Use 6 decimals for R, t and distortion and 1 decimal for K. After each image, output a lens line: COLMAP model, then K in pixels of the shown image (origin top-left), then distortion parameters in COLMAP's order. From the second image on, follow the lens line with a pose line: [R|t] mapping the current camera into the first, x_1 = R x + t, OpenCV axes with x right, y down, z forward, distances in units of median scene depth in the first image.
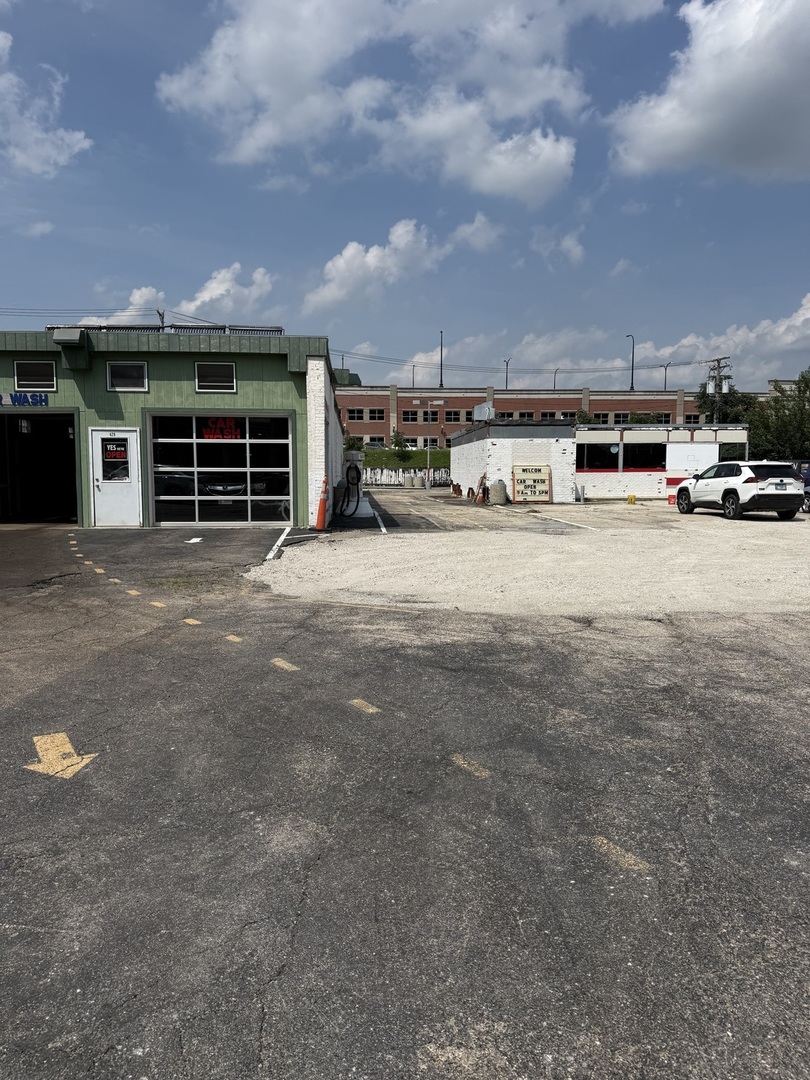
lens RADIAL K [[771.5, 0, 395.7], [0, 771.5, 542.8], [0, 0, 1]] dist [0.099385, -0.163659]
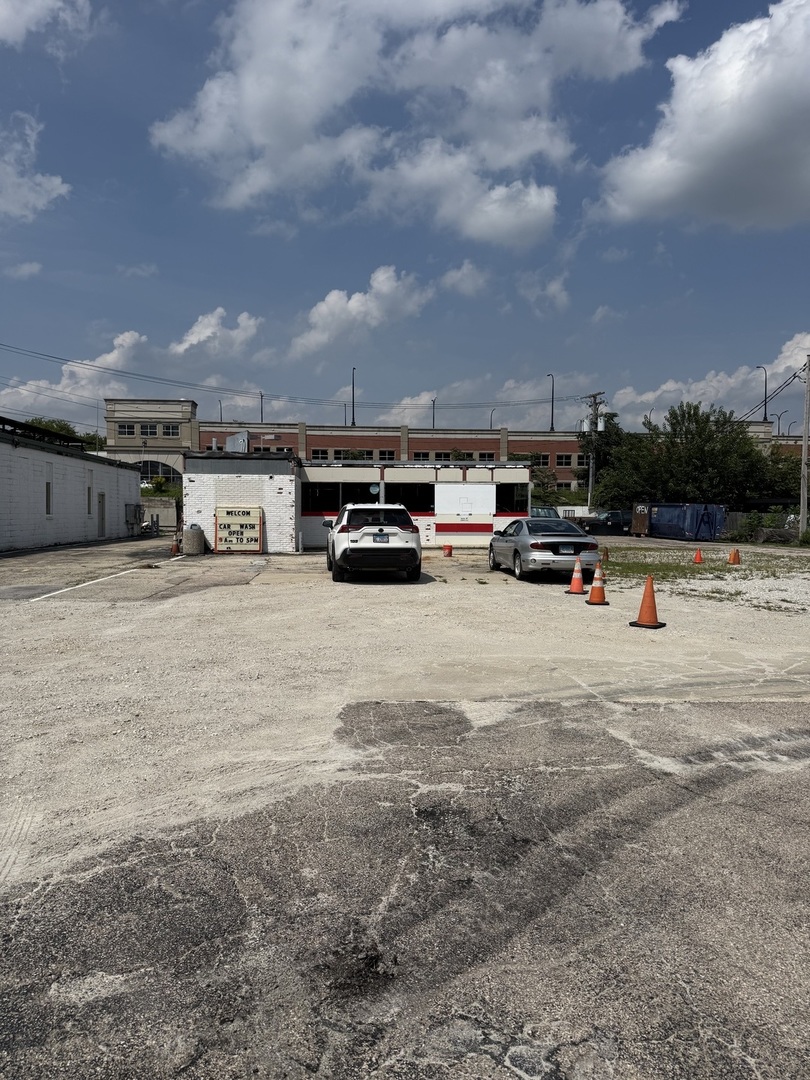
lens RADIAL K [[759.4, 0, 398.8], [0, 759.4, 587.2], [0, 0, 1]] dist [0.073436, -0.147651]
pose [[0.999908, 0.002276, 0.013340, 0.600708], [-0.002345, 0.999984, 0.005184, -0.033734], [-0.013328, -0.005215, 0.999898, 0.319913]]
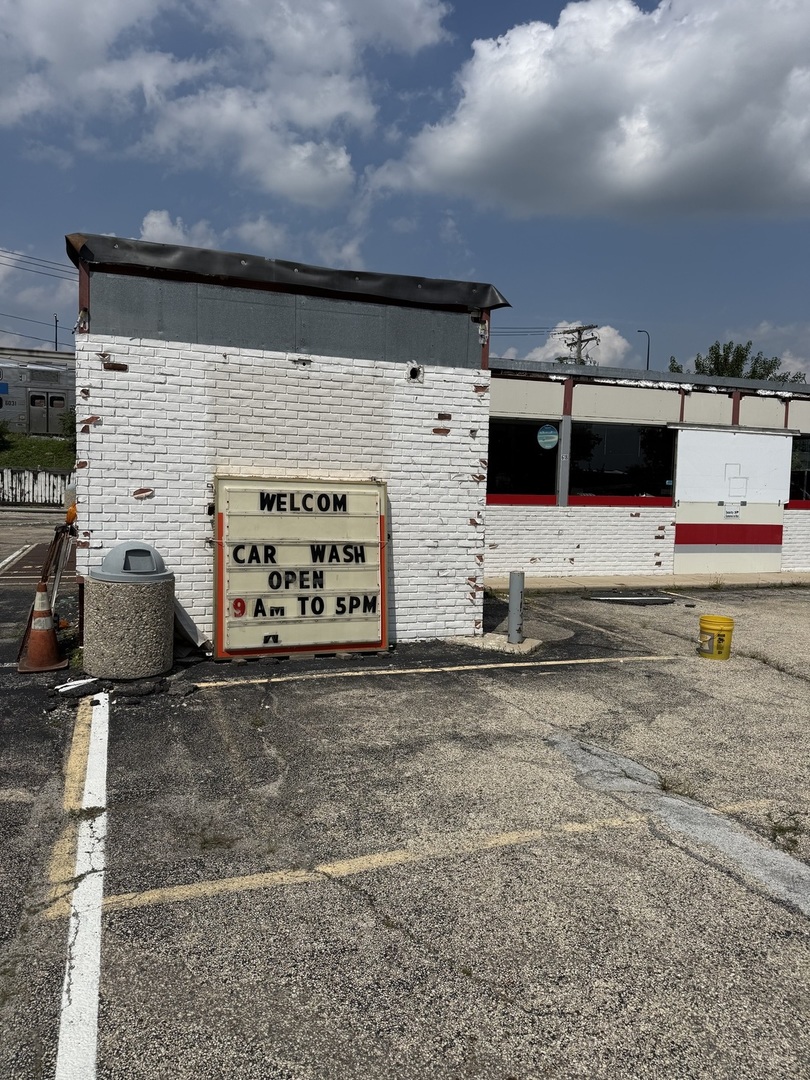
lens RADIAL K [[771.5, 0, 395.7], [0, 771.5, 542.8], [0, 0, 1]] dist [0.099385, -0.163659]
pose [[0.961987, 0.005260, 0.273044, 0.251880], [-0.002718, 0.999949, -0.009687, -0.143088], [-0.273081, 0.008577, 0.961953, 1.399142]]
